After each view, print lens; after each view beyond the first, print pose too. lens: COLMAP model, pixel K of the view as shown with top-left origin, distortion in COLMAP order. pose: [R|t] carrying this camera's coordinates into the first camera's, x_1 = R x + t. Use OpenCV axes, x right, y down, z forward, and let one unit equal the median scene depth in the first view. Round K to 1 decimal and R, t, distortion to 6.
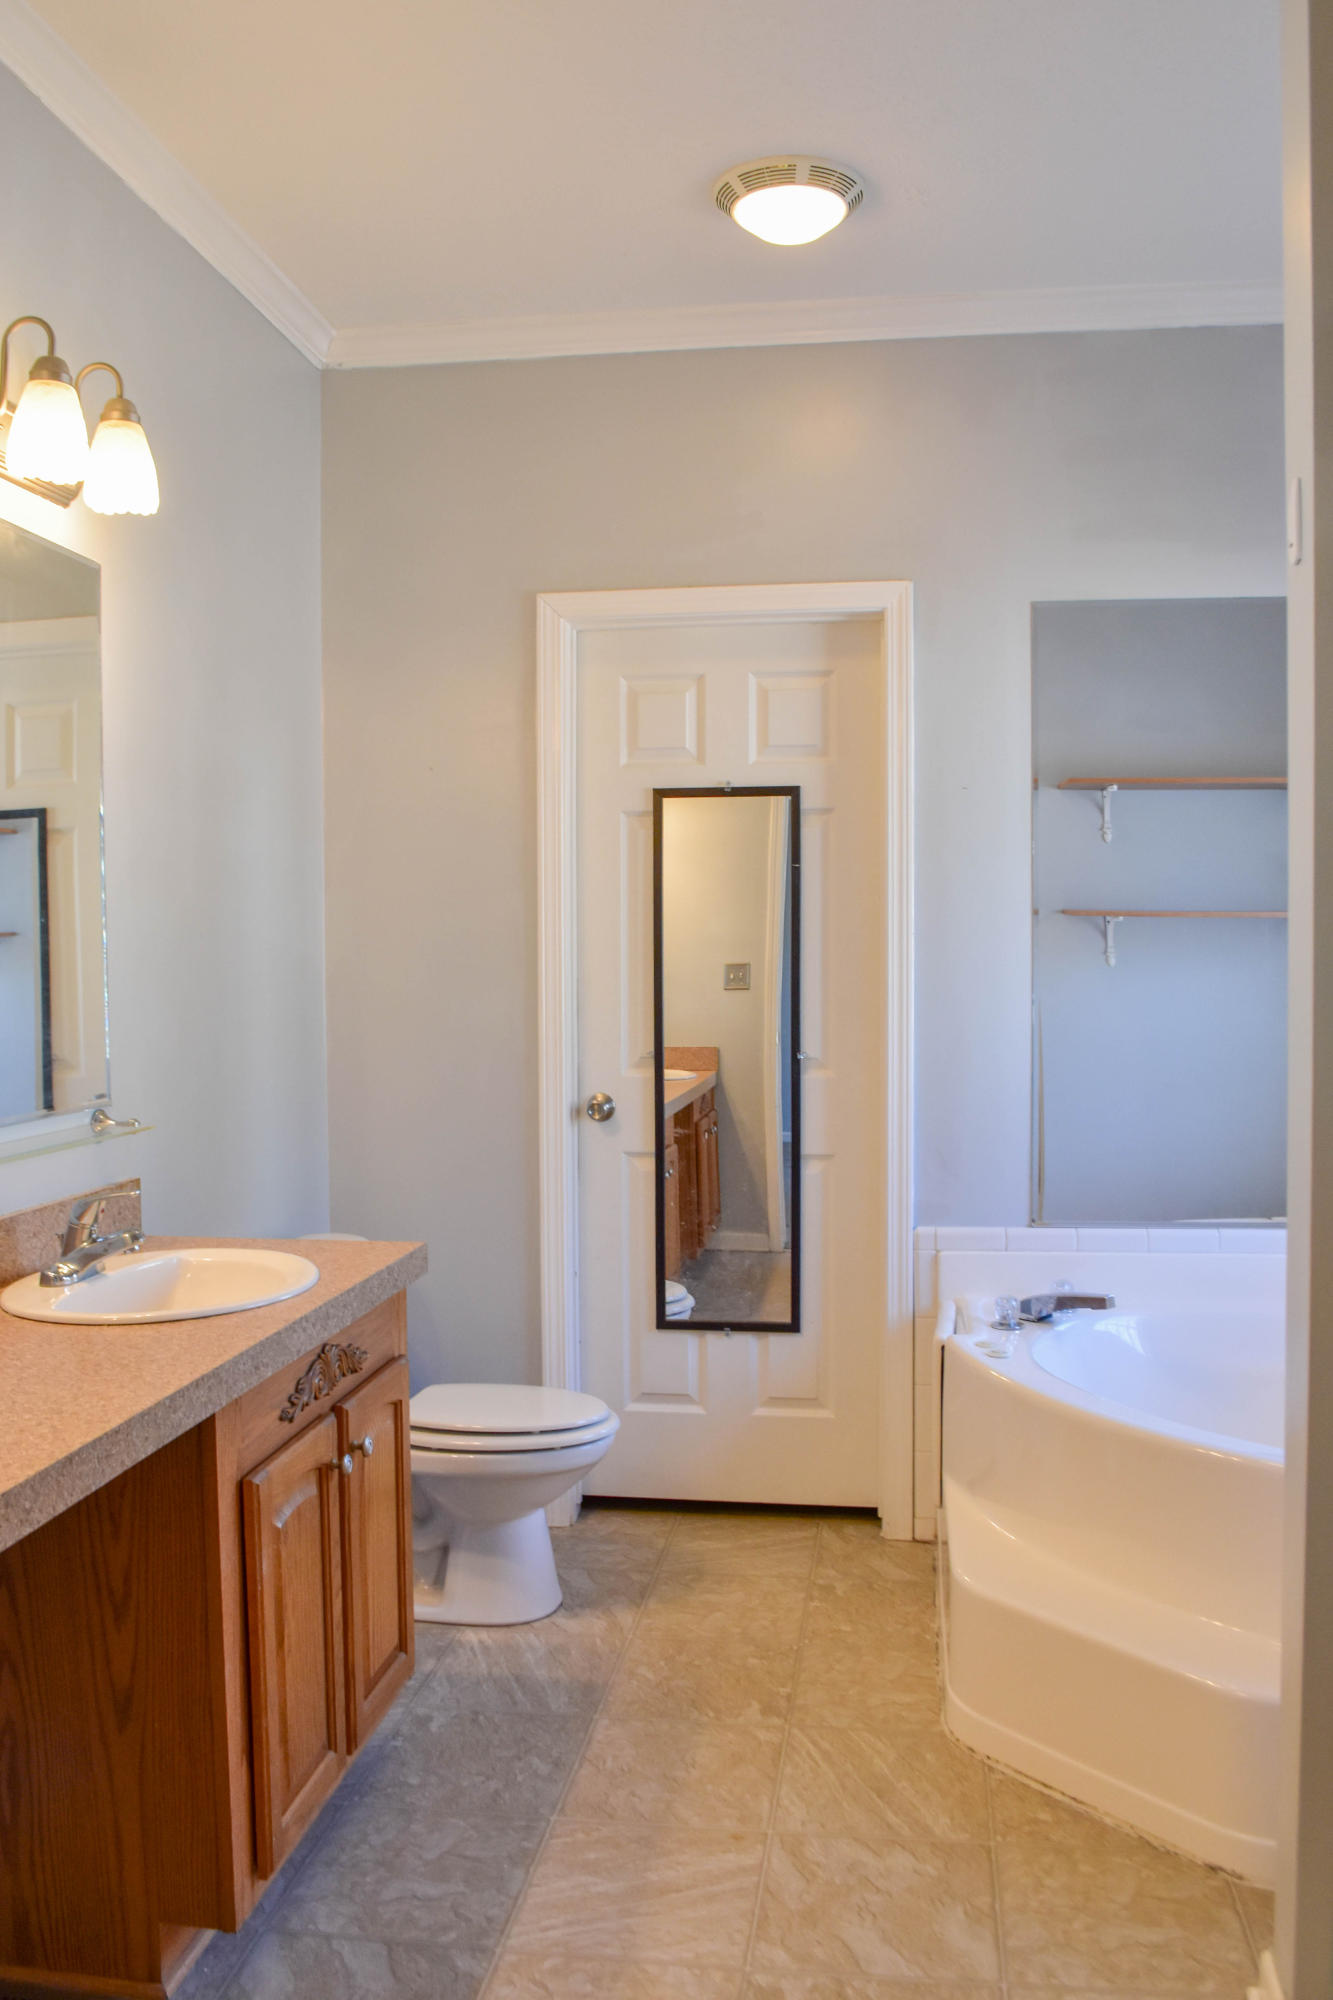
lens RADIAL K [[1638.6, 0, 670.1], [0, 1638.6, 1022.1], [0, 0, 1]] dist [-0.094060, 0.005488]
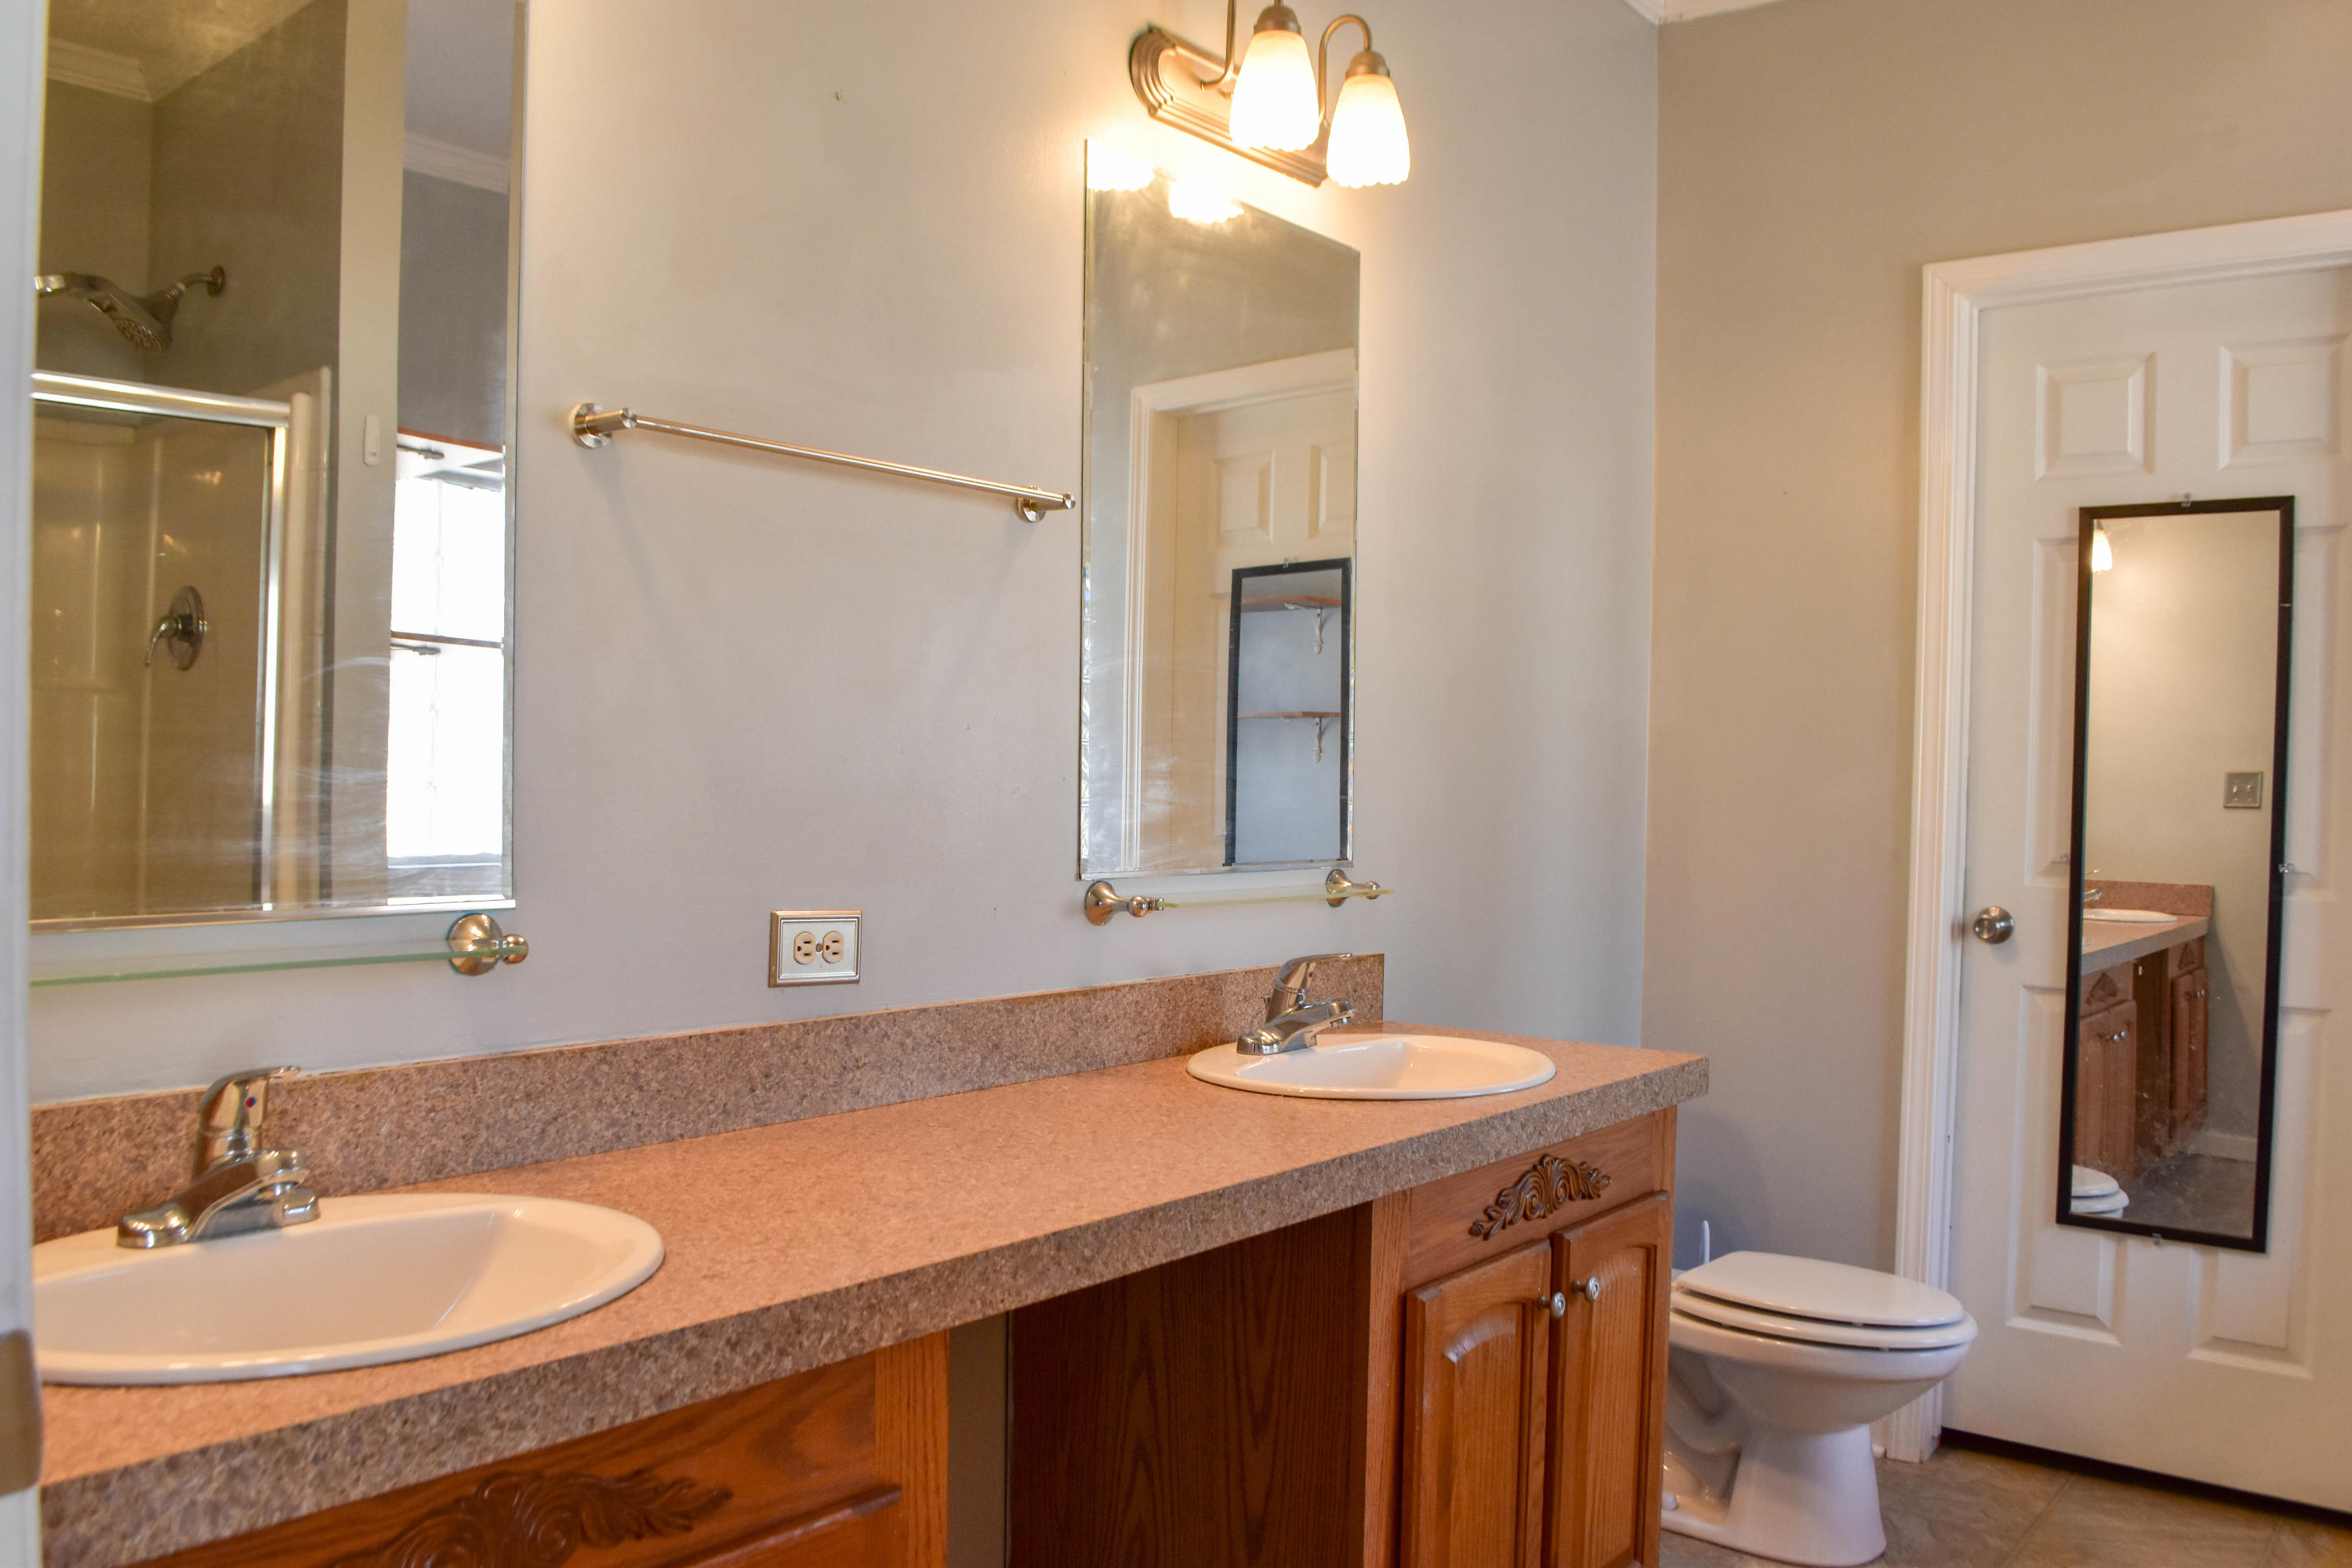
lens RADIAL K [[1838.8, 0, 1145.1], [0, 1838.8, 835.5], [0, 0, 1]] dist [-0.088191, 0.011580]
pose [[0.853712, 0.039414, -0.519251, 0.079038], [-0.048898, 0.998793, -0.004581, 0.047384], [0.518444, 0.029301, 0.854609, 0.097240]]
